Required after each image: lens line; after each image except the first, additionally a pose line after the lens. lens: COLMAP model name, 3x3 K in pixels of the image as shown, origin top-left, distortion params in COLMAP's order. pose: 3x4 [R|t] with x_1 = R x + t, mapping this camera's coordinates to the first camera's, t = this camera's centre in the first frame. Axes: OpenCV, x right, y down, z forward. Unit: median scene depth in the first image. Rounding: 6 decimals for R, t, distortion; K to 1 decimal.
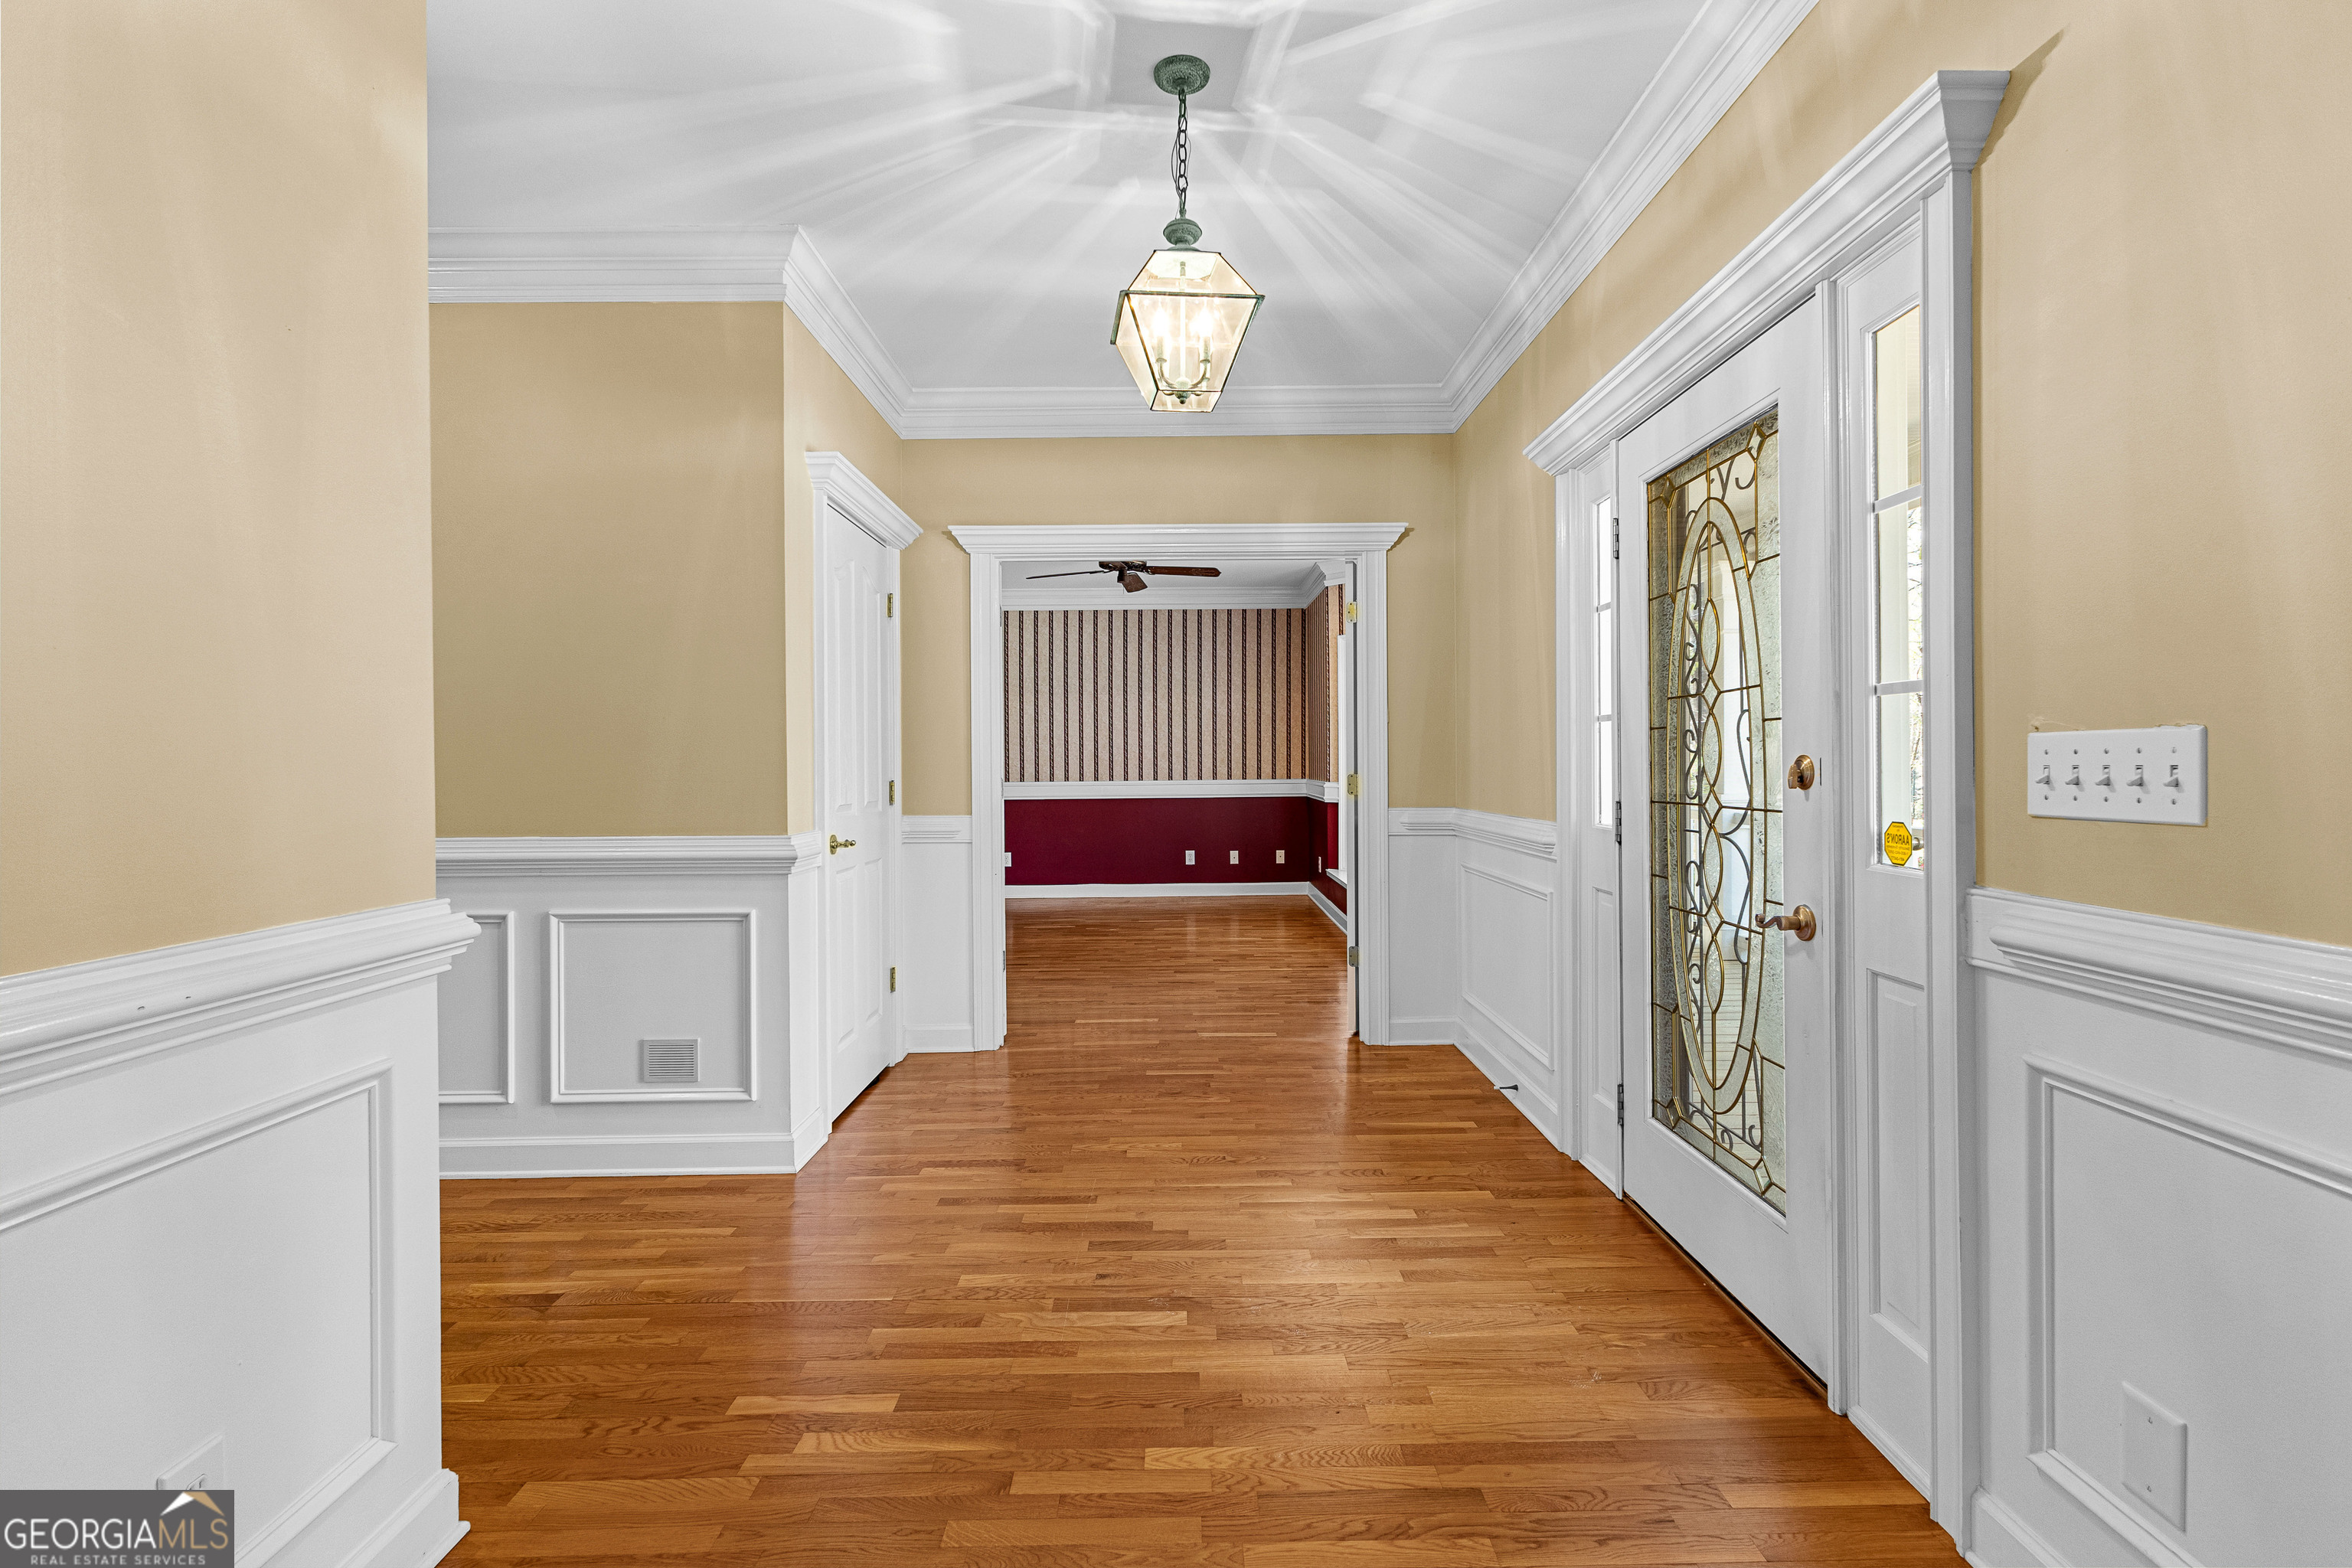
lens RADIAL K [[1080.7, 0, 1182.7], [0, 1080.7, 778.5], [0, 0, 1]] dist [0.003358, -0.002598]
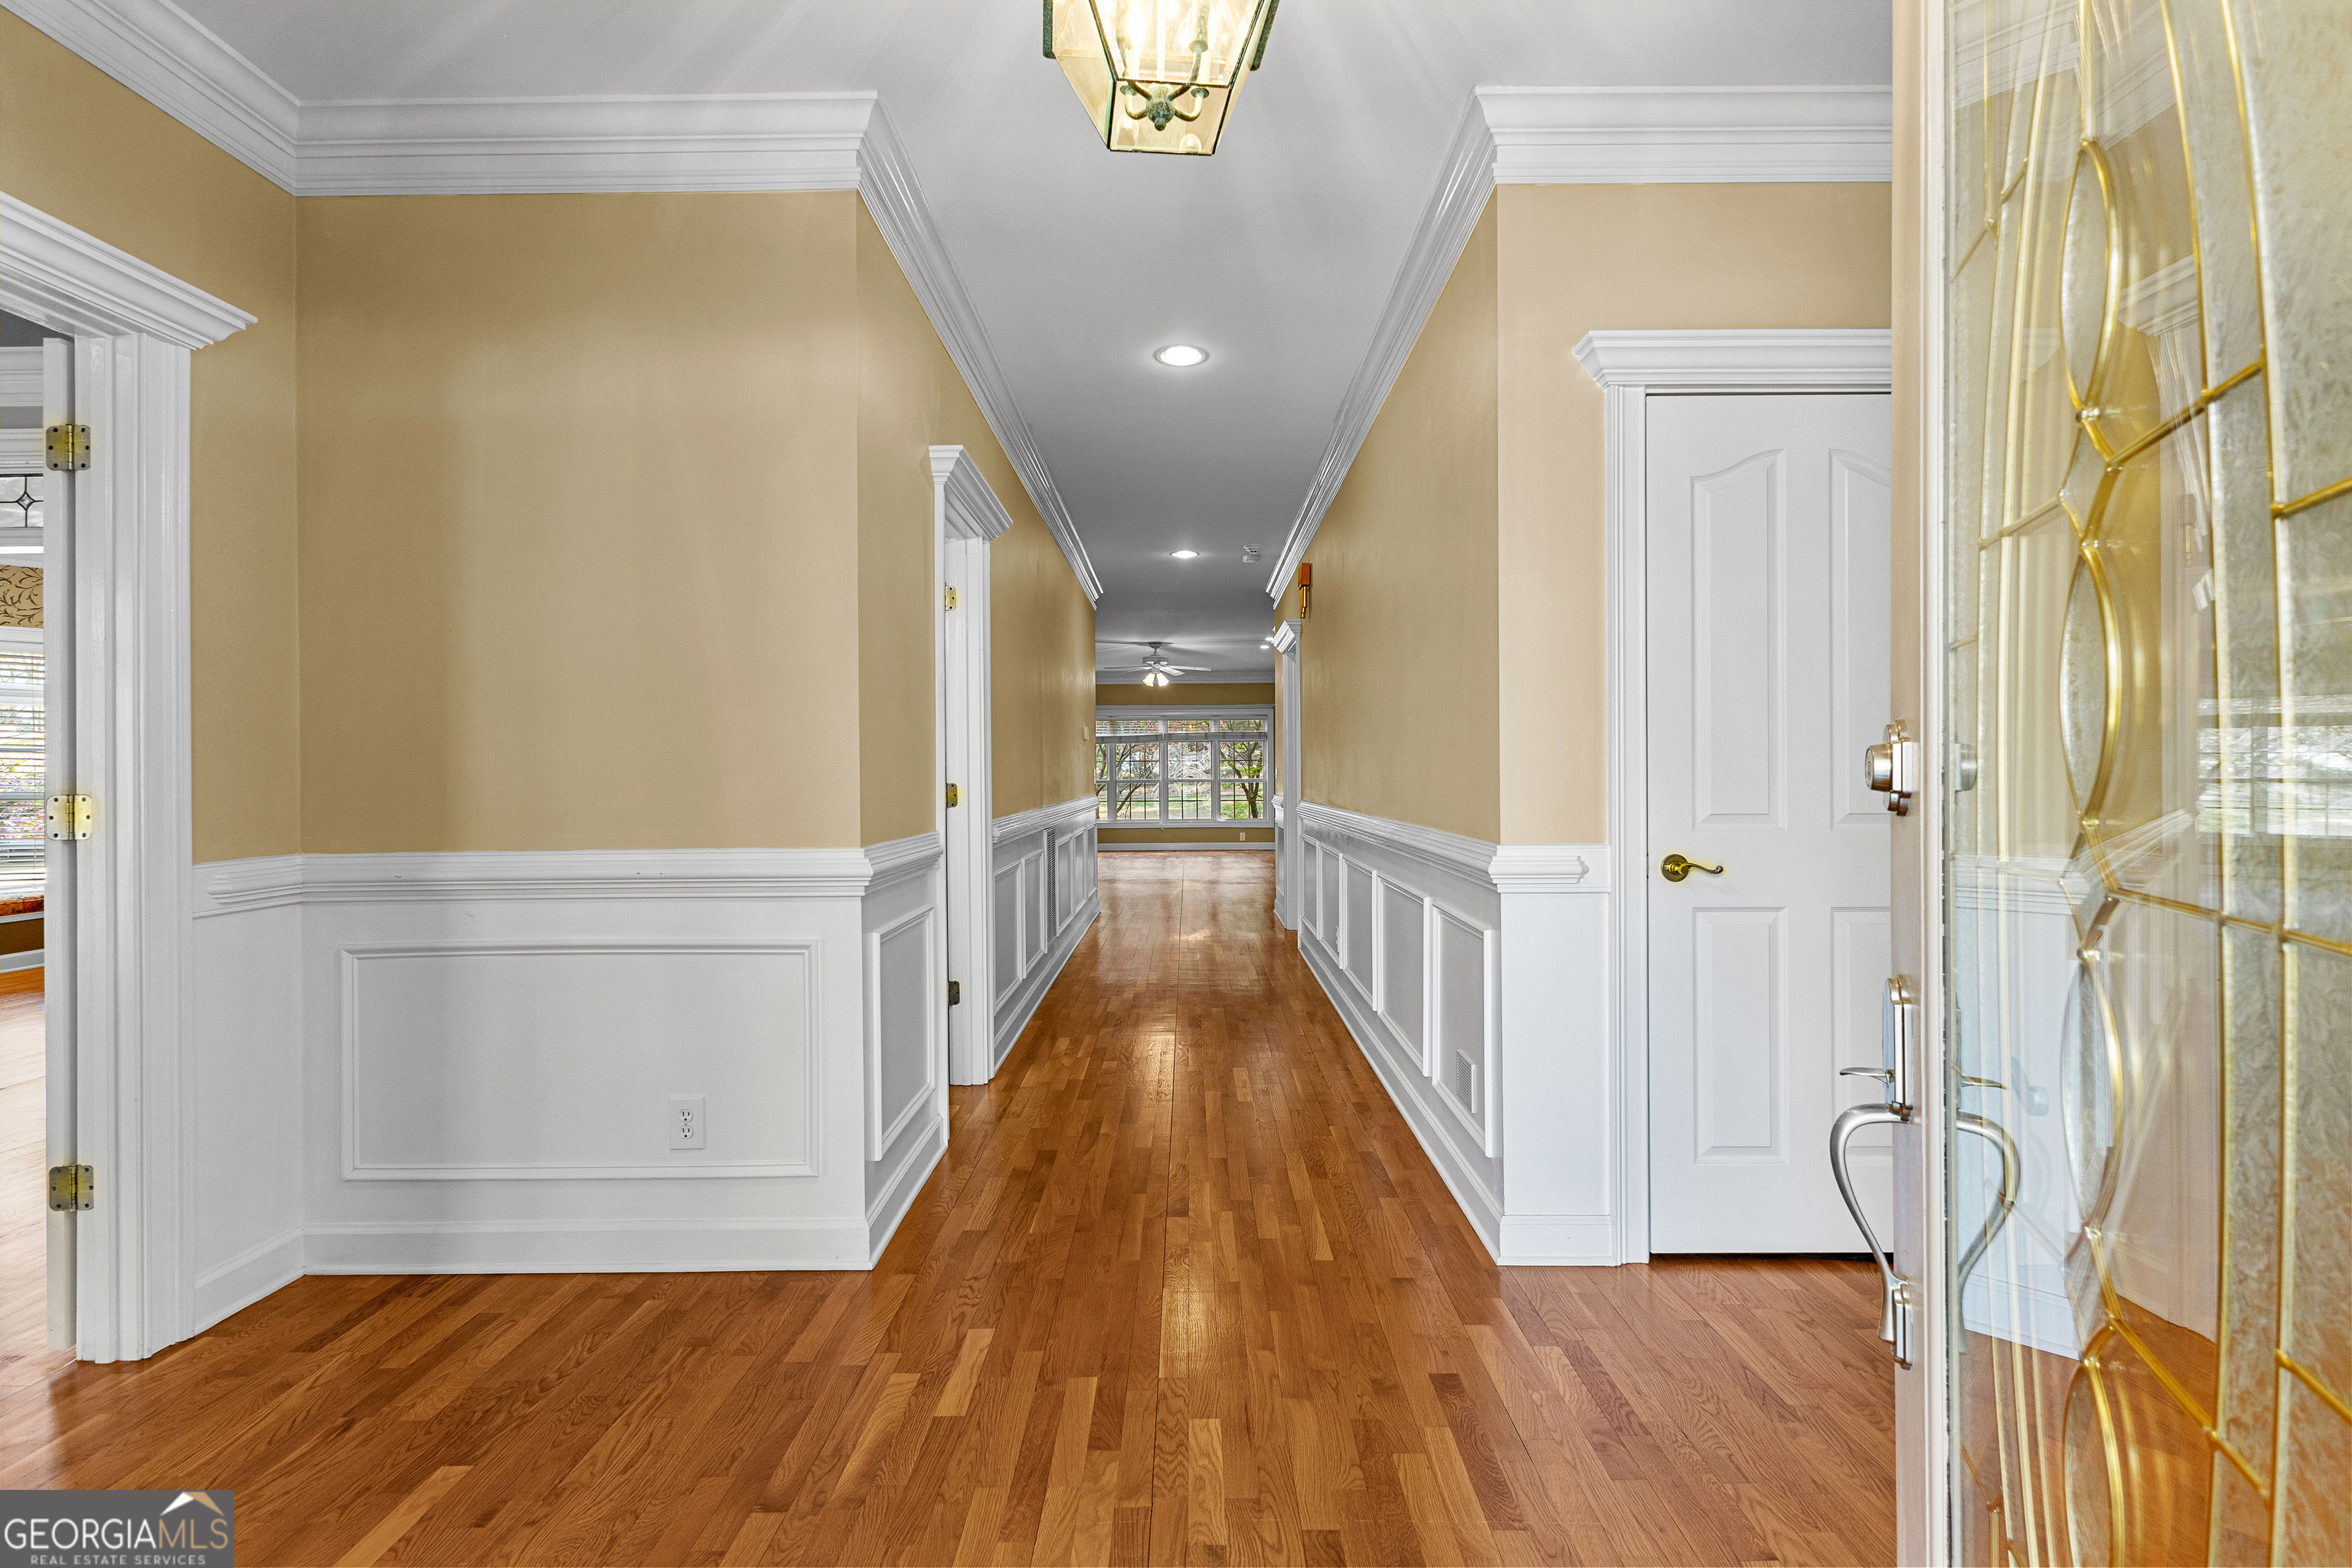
lens RADIAL K [[1080.7, 0, 1184.2], [0, 1080.7, 773.7], [0, 0, 1]] dist [0.003358, -0.002598]
pose [[-0.010084, 0.009668, -0.999902, 0.553189], [-0.004555, 0.999942, 0.009714, -0.007833], [0.999939, 0.004653, -0.010040, 0.964696]]
